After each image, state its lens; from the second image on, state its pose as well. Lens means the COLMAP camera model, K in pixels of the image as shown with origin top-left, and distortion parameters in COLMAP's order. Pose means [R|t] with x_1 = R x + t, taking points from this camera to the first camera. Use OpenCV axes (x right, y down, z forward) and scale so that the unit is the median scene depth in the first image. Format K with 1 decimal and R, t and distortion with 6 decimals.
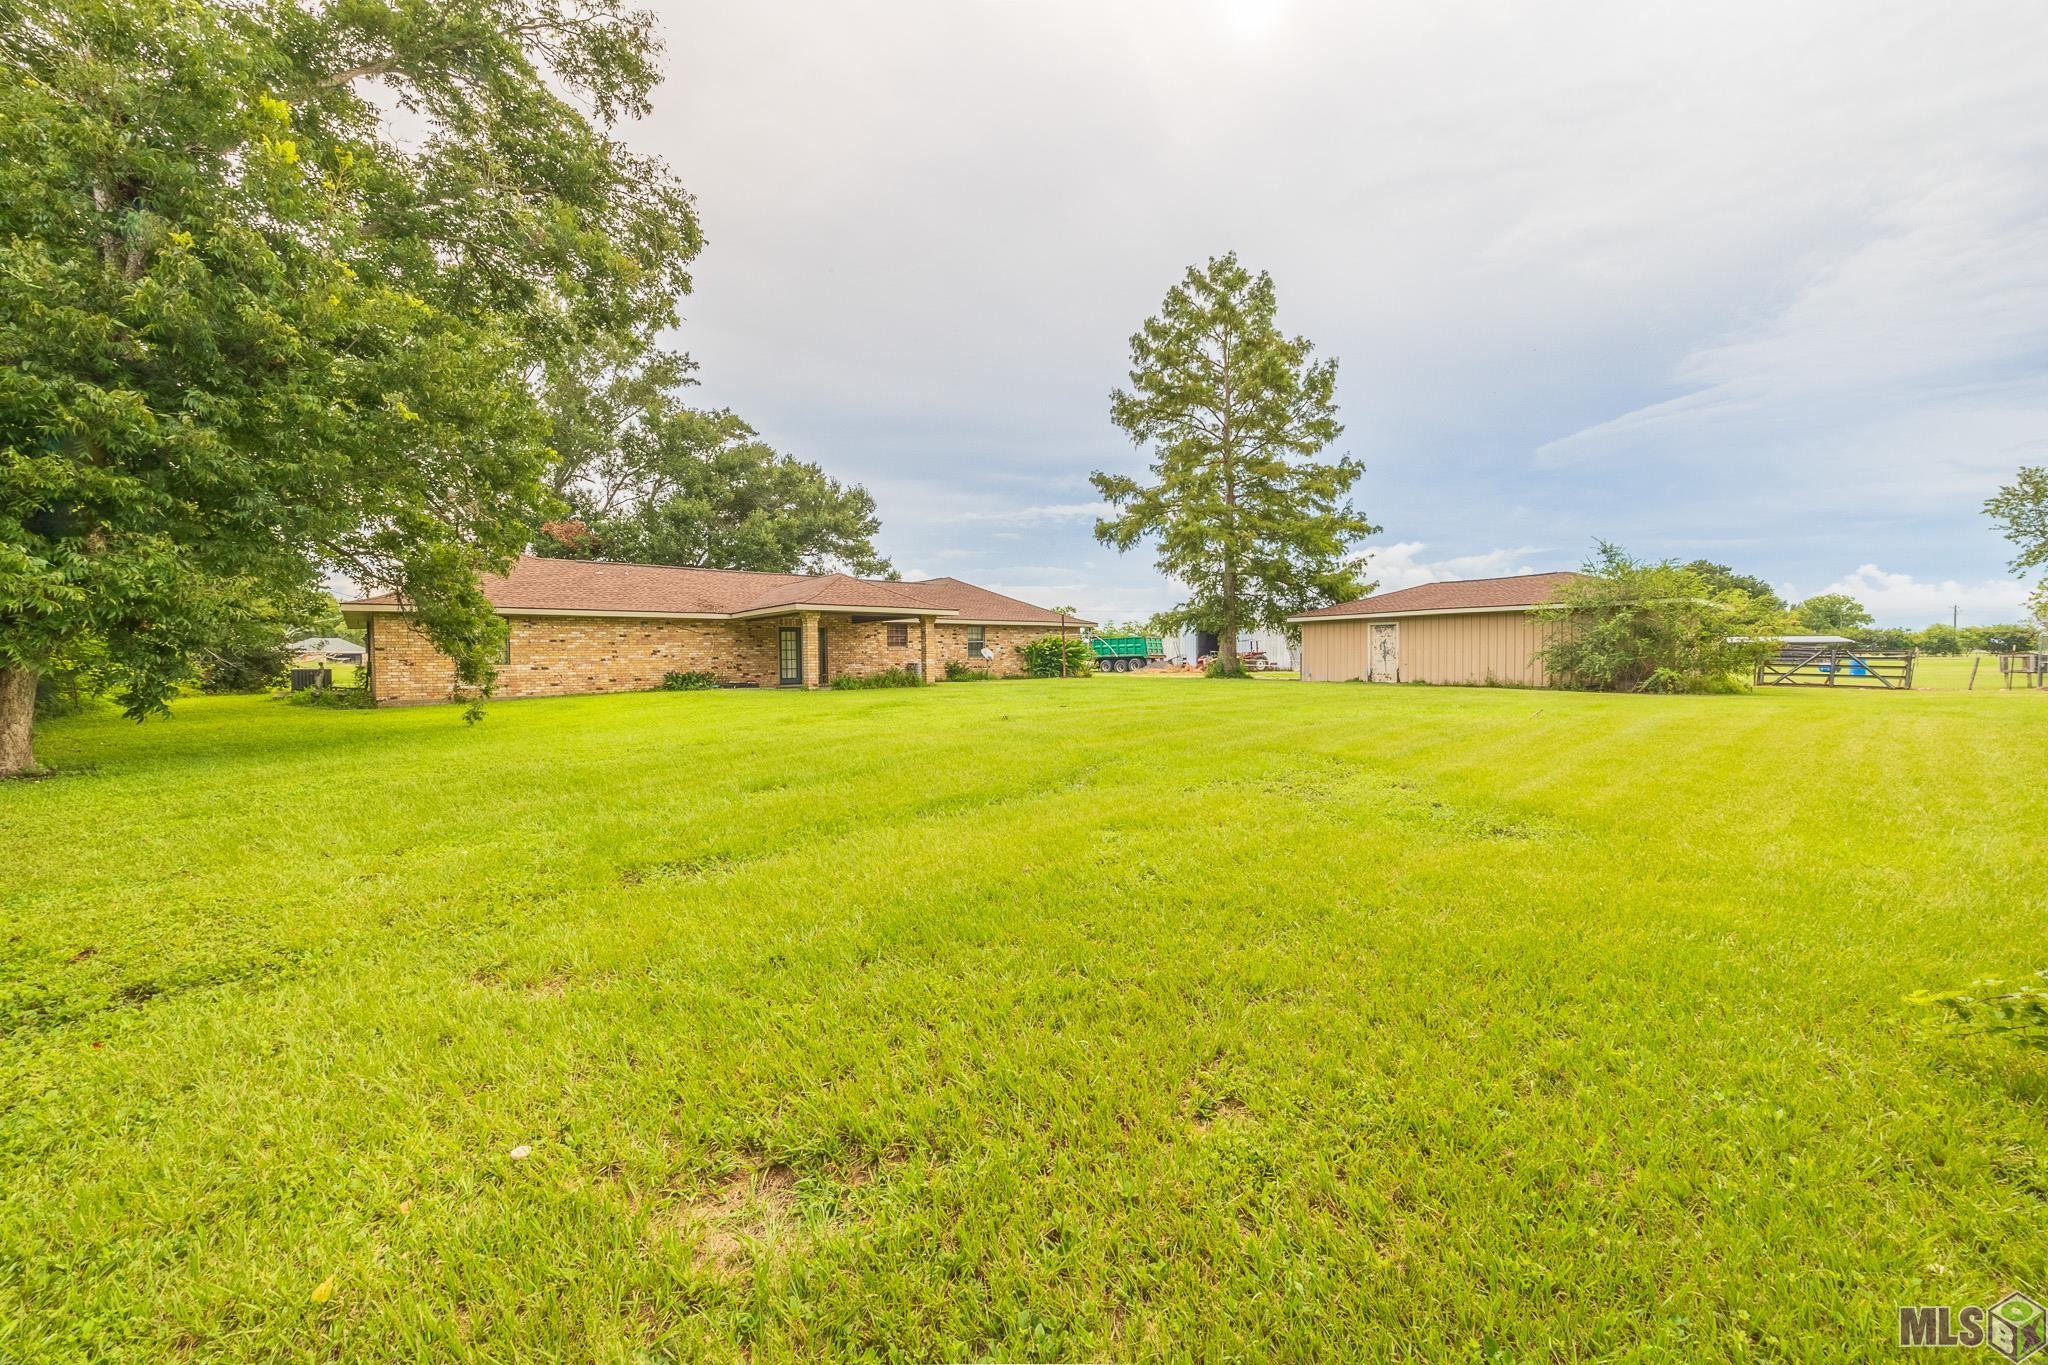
lens RADIAL K [[861.9, 0, 1019.5], [0, 861.9, 678.7], [0, 0, 1]] dist [0.019594, 0.000067]
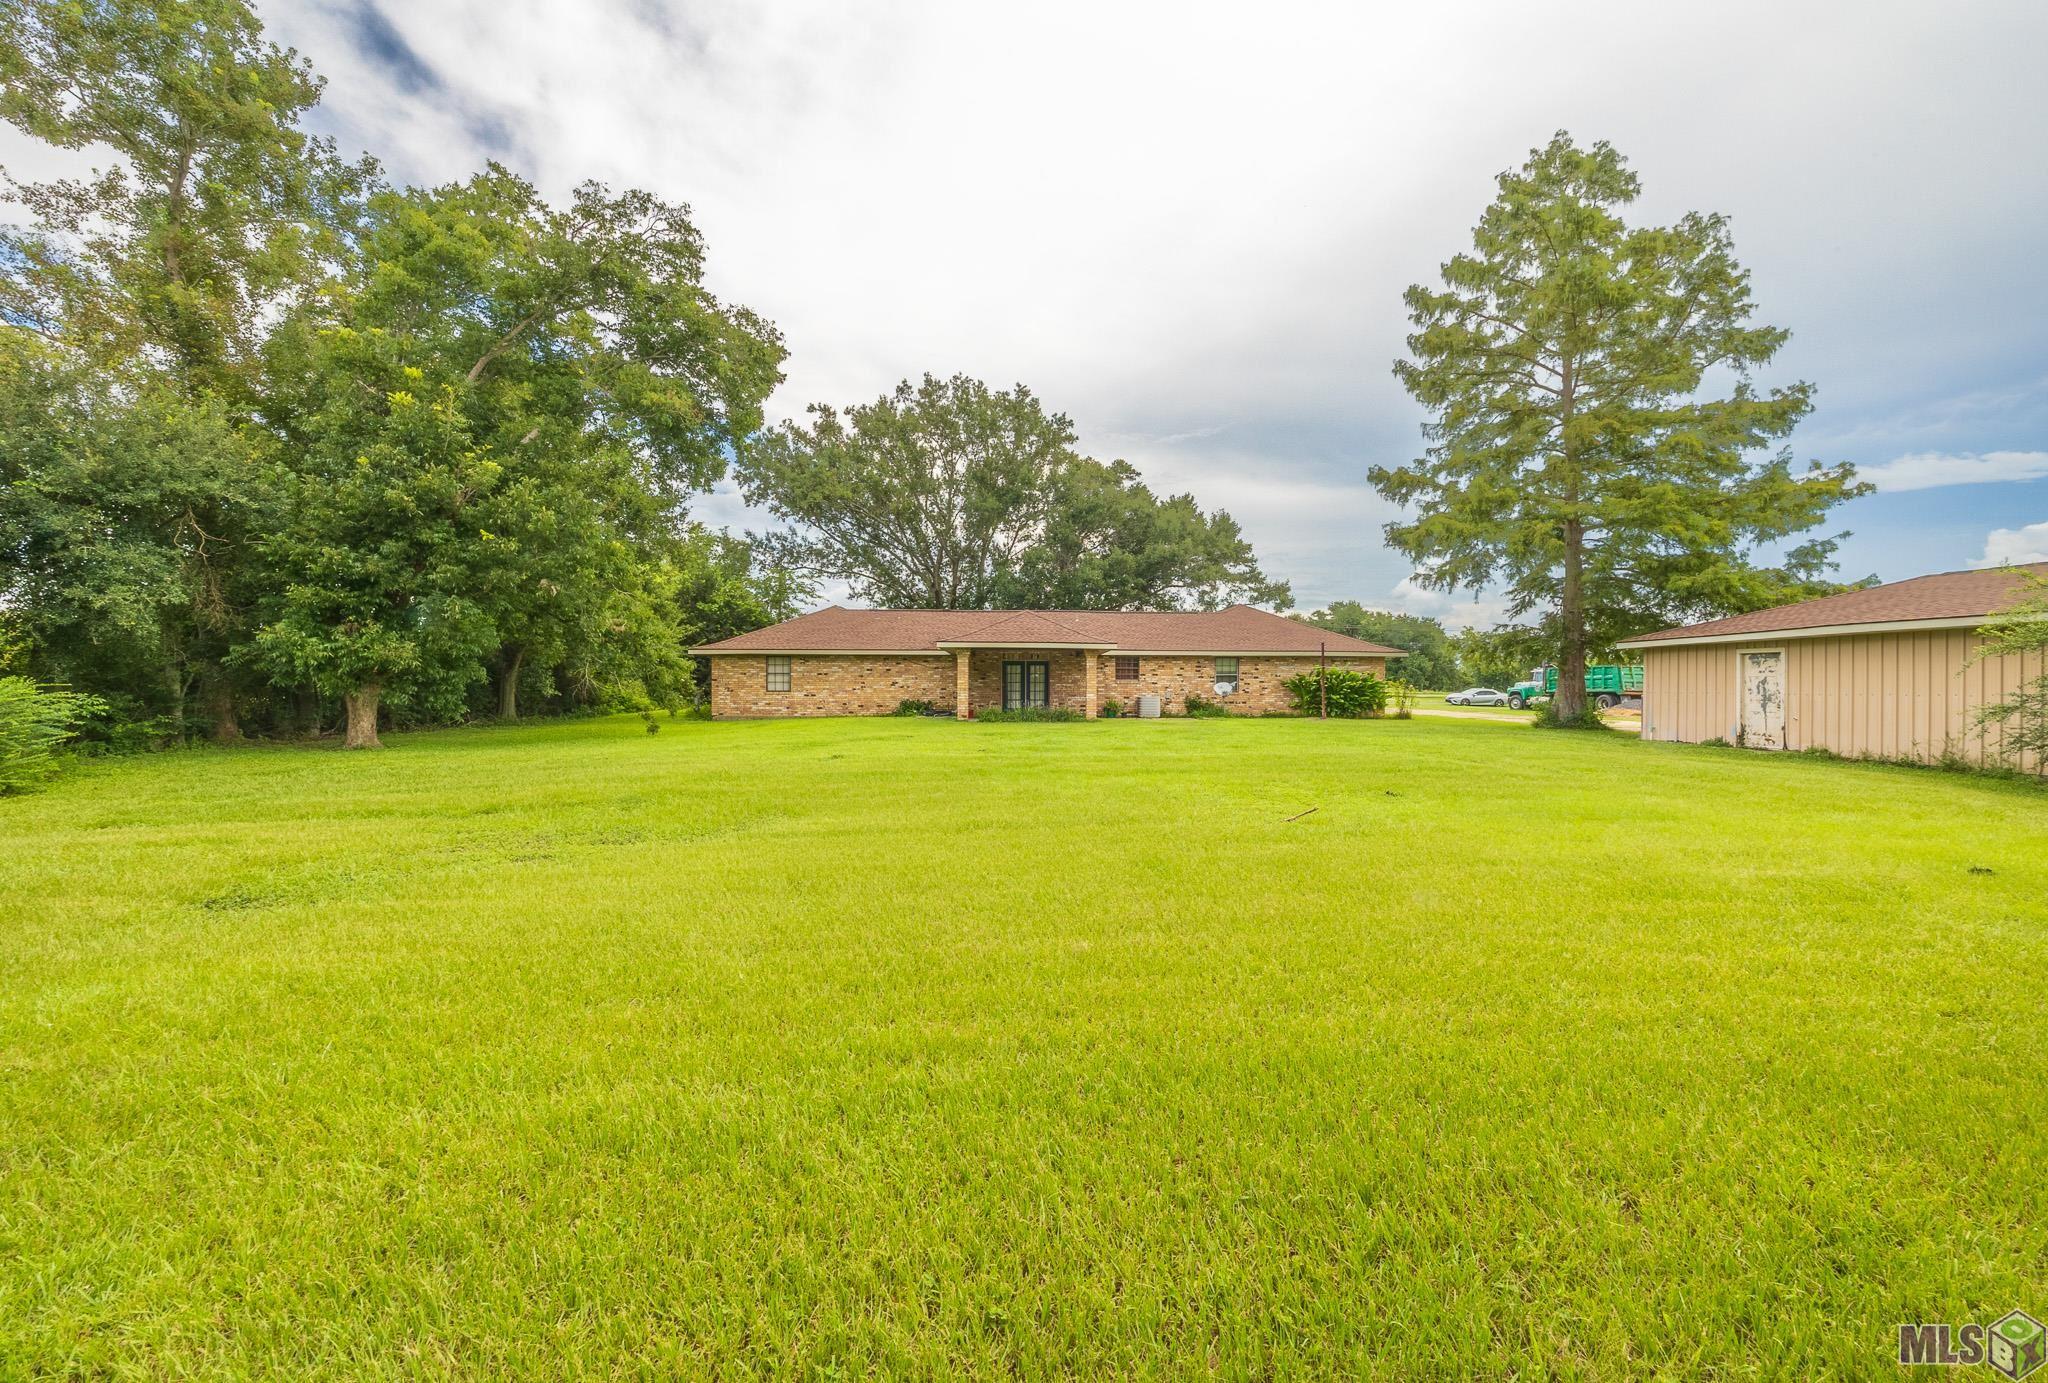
lens RADIAL K [[861.9, 0, 1020.2], [0, 861.9, 684.6], [0, 0, 1]] dist [0.019594, 0.000067]
pose [[0.744990, 0.013929, -0.666930, 0.424752], [-0.028225, 0.999545, -0.010653, -0.017948], [0.666478, 0.026761, 0.745044, 0.189511]]
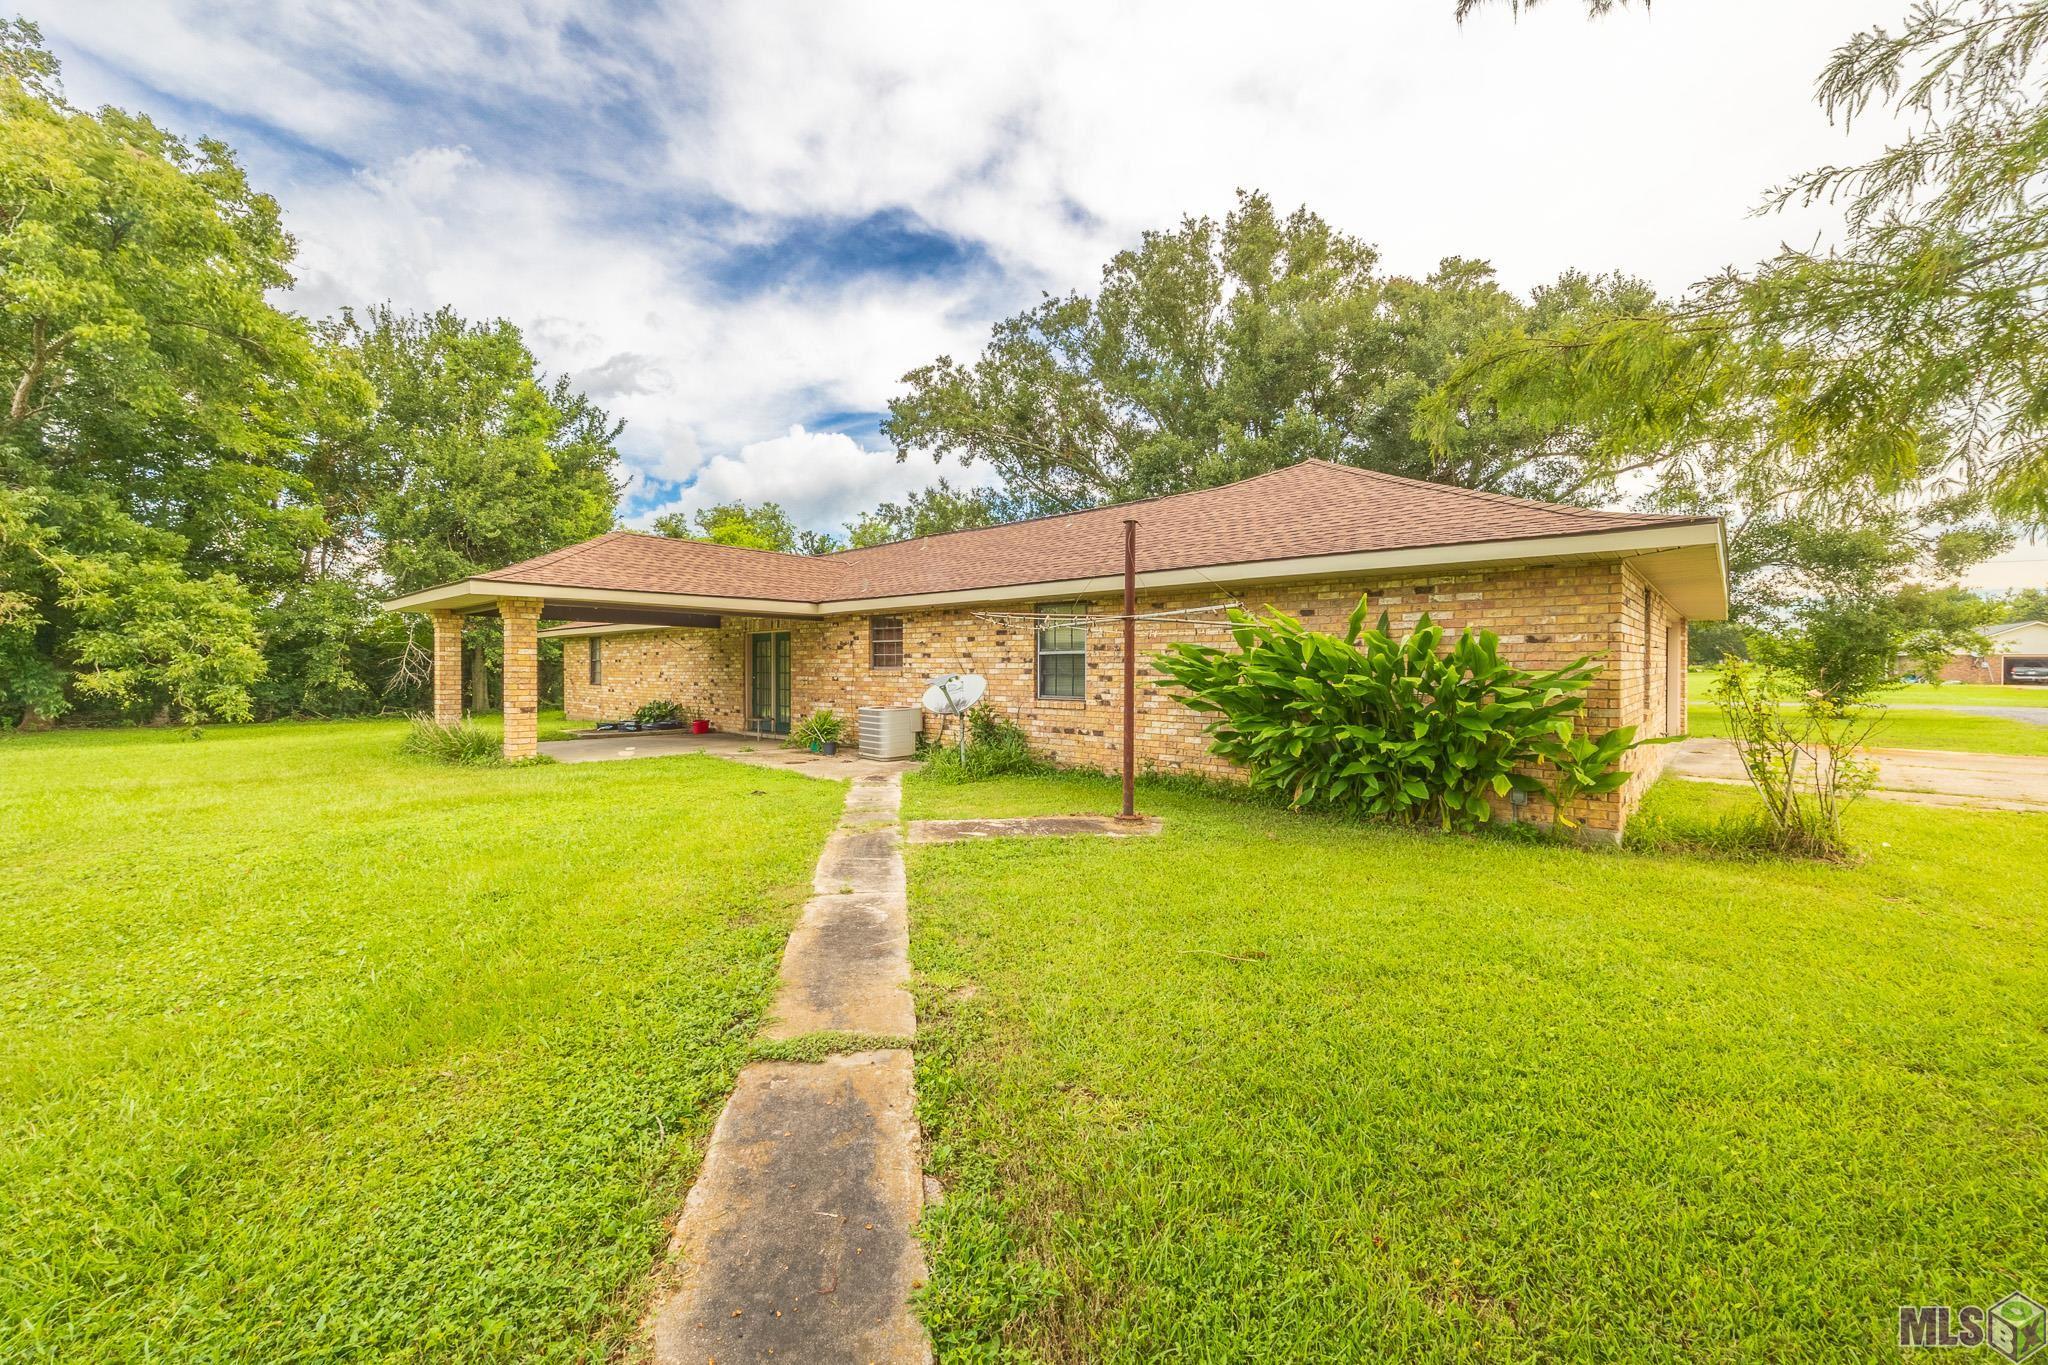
lens RADIAL K [[861.9, 0, 1023.4], [0, 861.9, 678.5], [0, 0, 1]] dist [0.019594, 0.000067]
pose [[0.093544, 0.011098, -0.995553, 0.270089], [-0.030797, 0.999492, 0.008248, -0.038263], [0.995139, 0.029888, 0.093838, 1.031728]]
